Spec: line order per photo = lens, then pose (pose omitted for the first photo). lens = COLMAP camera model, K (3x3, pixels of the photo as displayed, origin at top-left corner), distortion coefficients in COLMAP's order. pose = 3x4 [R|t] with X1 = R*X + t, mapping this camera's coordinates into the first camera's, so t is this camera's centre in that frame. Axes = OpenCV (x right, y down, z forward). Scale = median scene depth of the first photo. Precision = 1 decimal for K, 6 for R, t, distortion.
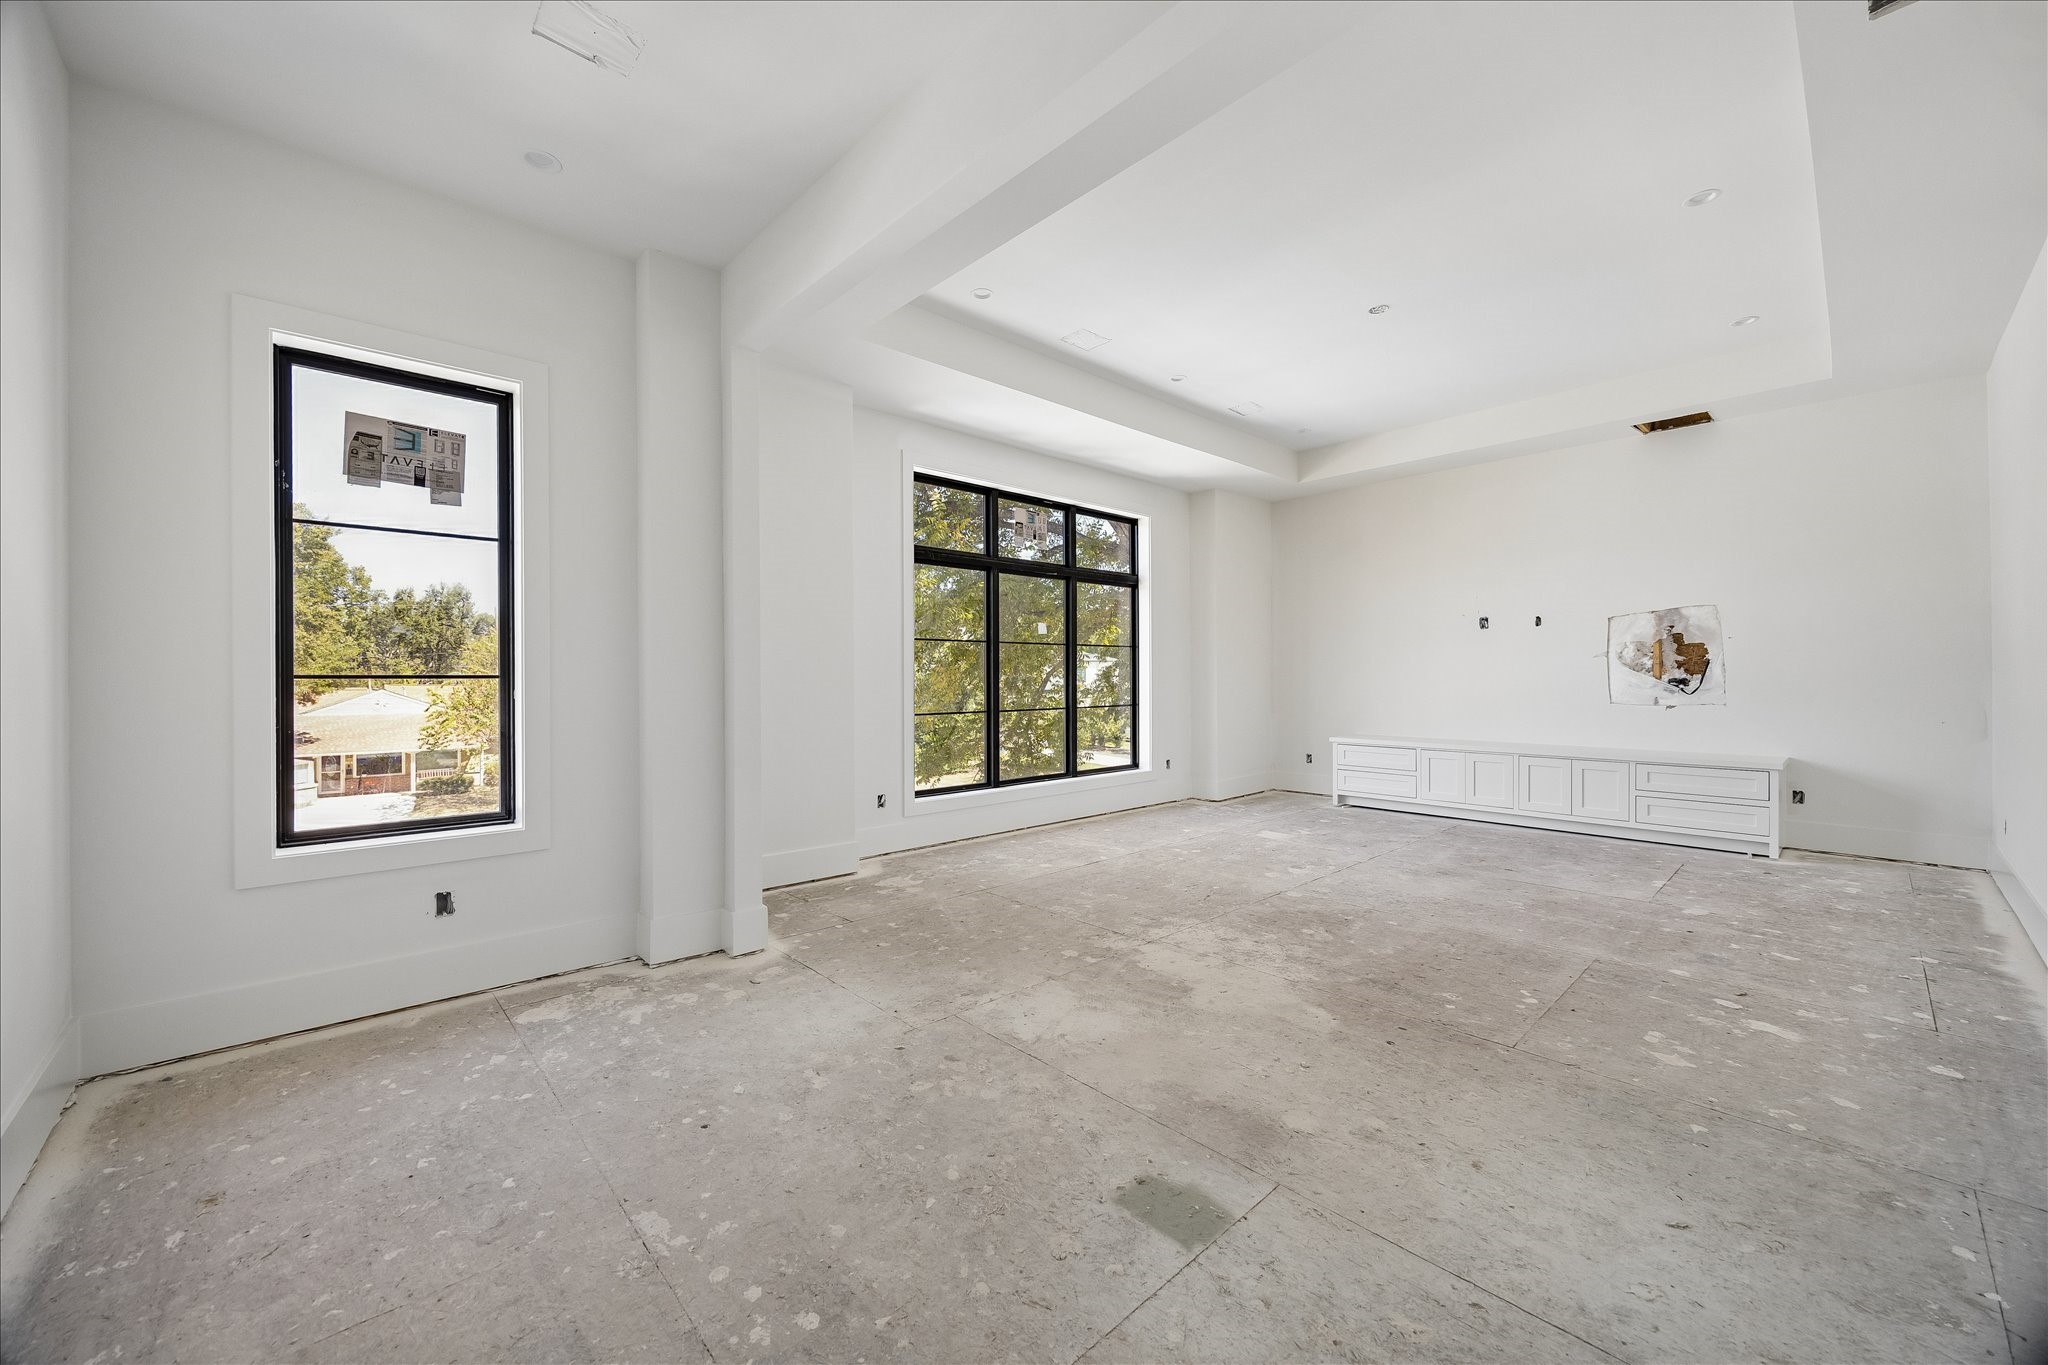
lens RADIAL K [[783.1, 0, 1011.3], [0, 783.1, 680.6], [0, 0, 1]] dist [-0.002668, -0.000009]
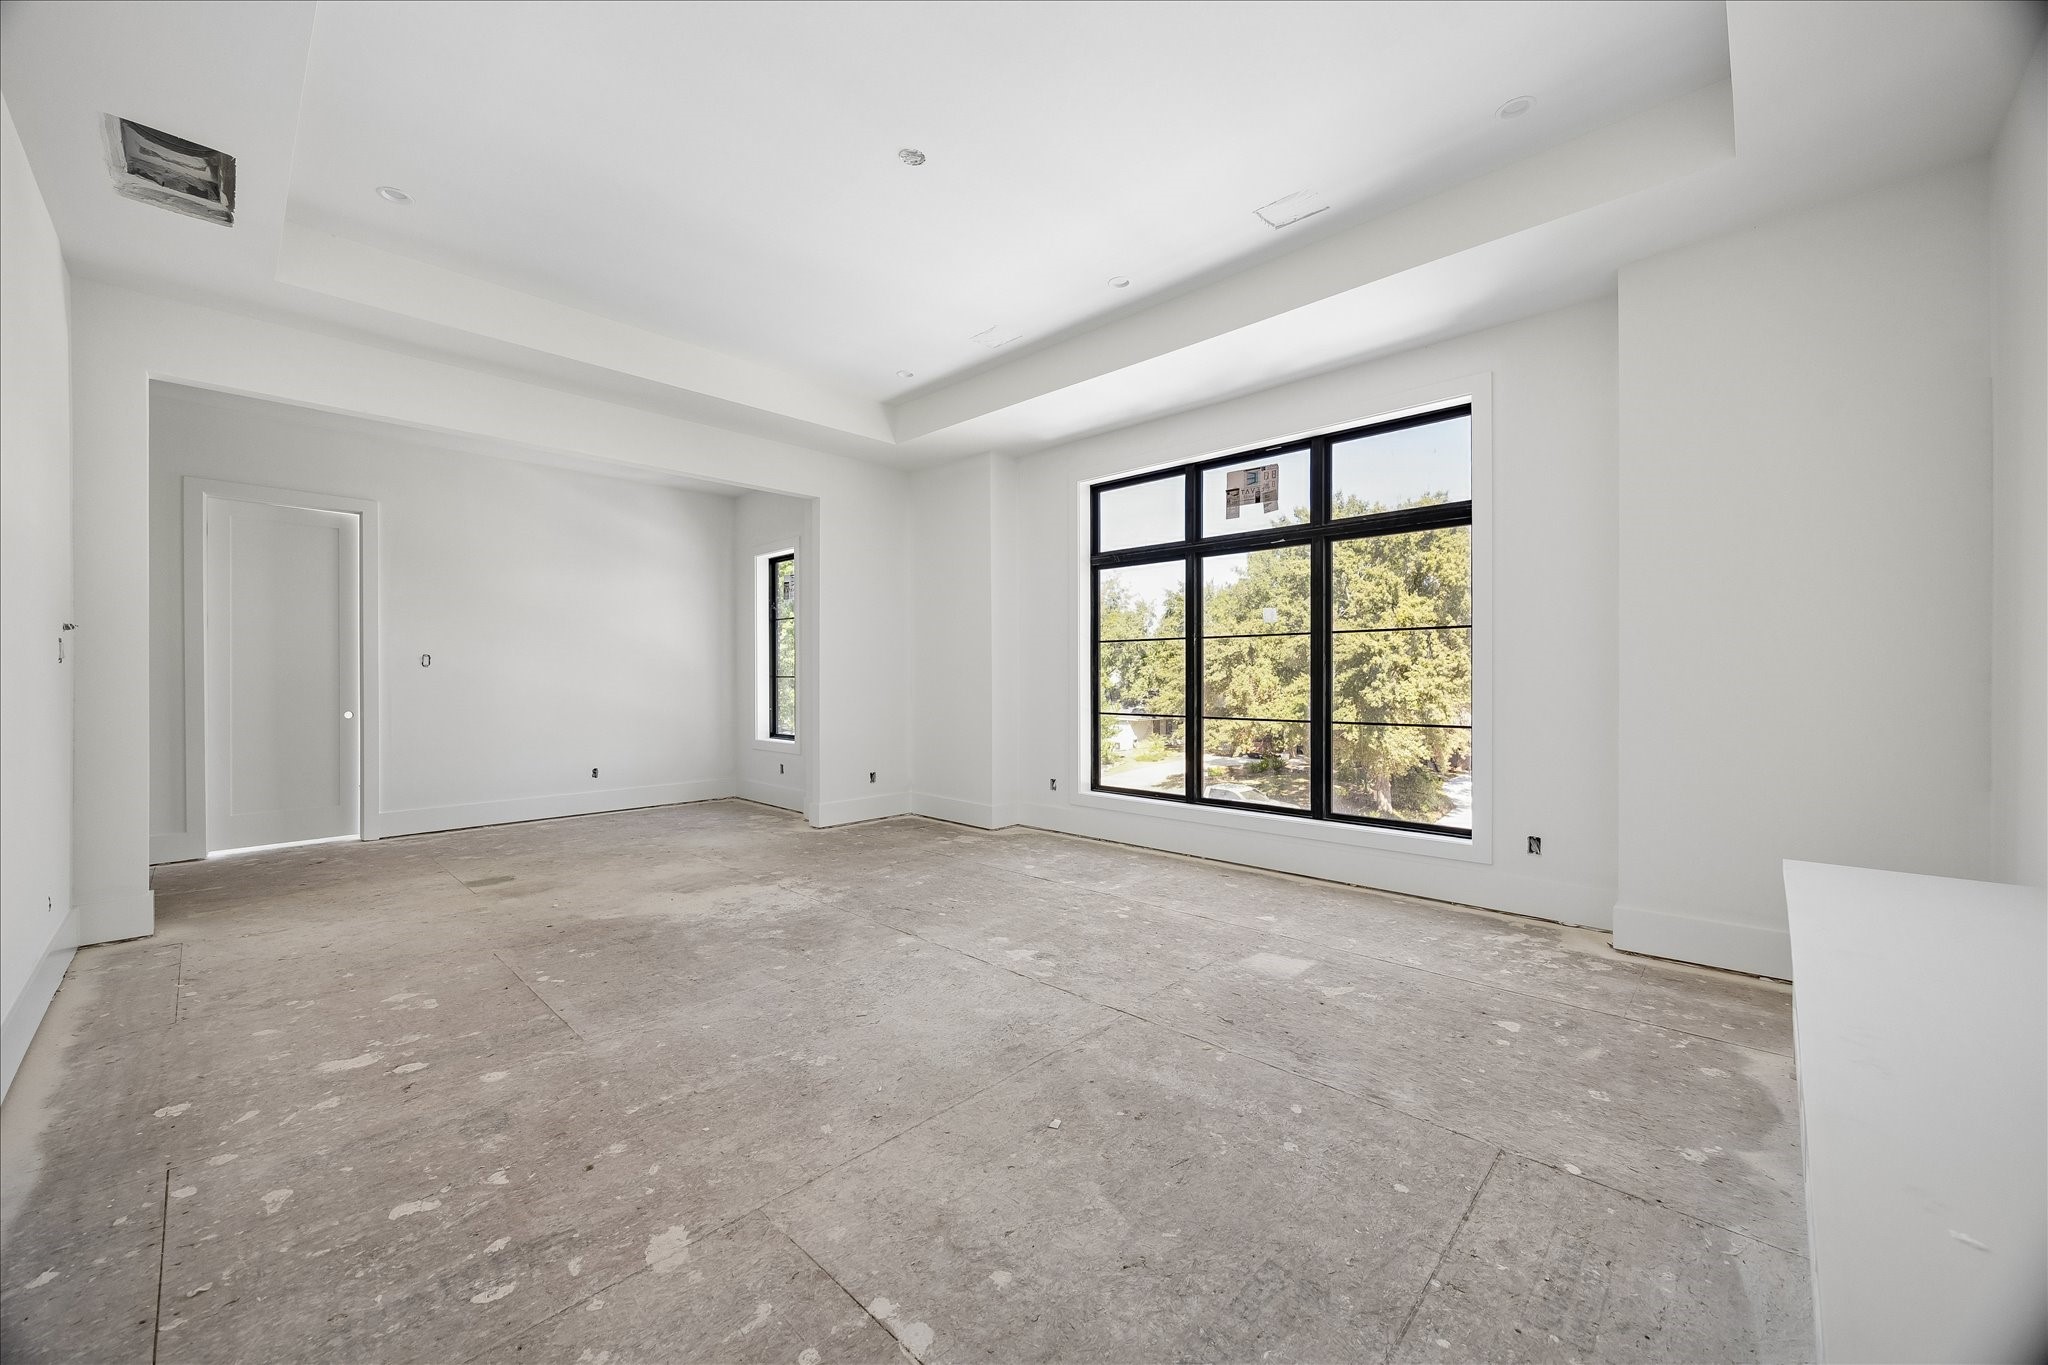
lens RADIAL K [[783.1, 0, 1011.6], [0, 783.1, 675.3], [0, 0, 1]] dist [-0.002668, -0.000009]
pose [[0.059953, 0.003788, -0.998194, 1.591659], [-0.007770, 0.999964, 0.003329, -0.015398], [0.998171, 0.007557, 0.059980, 1.411952]]
